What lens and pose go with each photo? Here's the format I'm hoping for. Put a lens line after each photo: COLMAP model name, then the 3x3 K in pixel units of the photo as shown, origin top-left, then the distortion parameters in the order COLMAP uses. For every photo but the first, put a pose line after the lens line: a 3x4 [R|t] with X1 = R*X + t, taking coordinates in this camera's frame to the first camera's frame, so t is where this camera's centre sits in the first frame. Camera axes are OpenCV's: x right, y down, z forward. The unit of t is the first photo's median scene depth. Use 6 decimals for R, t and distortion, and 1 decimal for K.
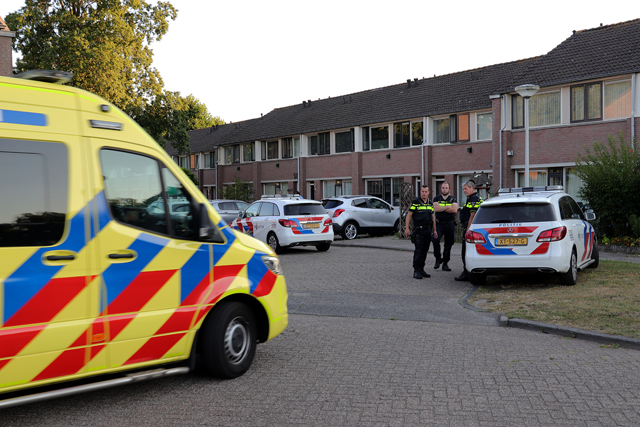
lens RADIAL K [[724.9, 0, 320.0], [0, 724.9, 213.5], [0, 0, 1]] dist [-0.014480, -0.015082]
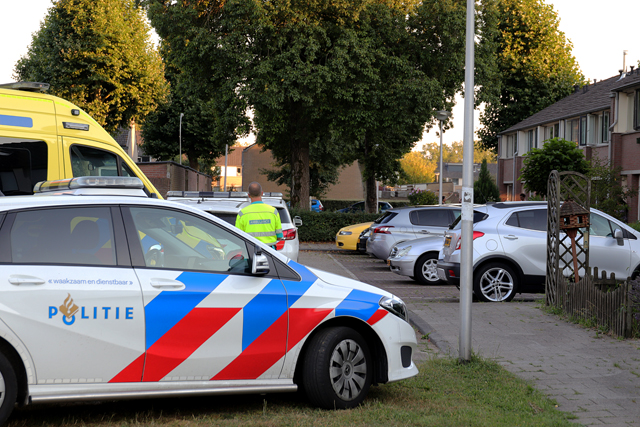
lens RADIAL K [[1454.3, 0, 320.0], [0, 1454.3, 213.5], [0, 0, 1]] dist [0.074403, 0.250824]
pose [[0.839444, 0.035771, -0.542267, 0.287018], [-0.043097, 0.999071, -0.000810, -0.008100], [0.541734, 0.024050, 0.840206, 0.143628]]
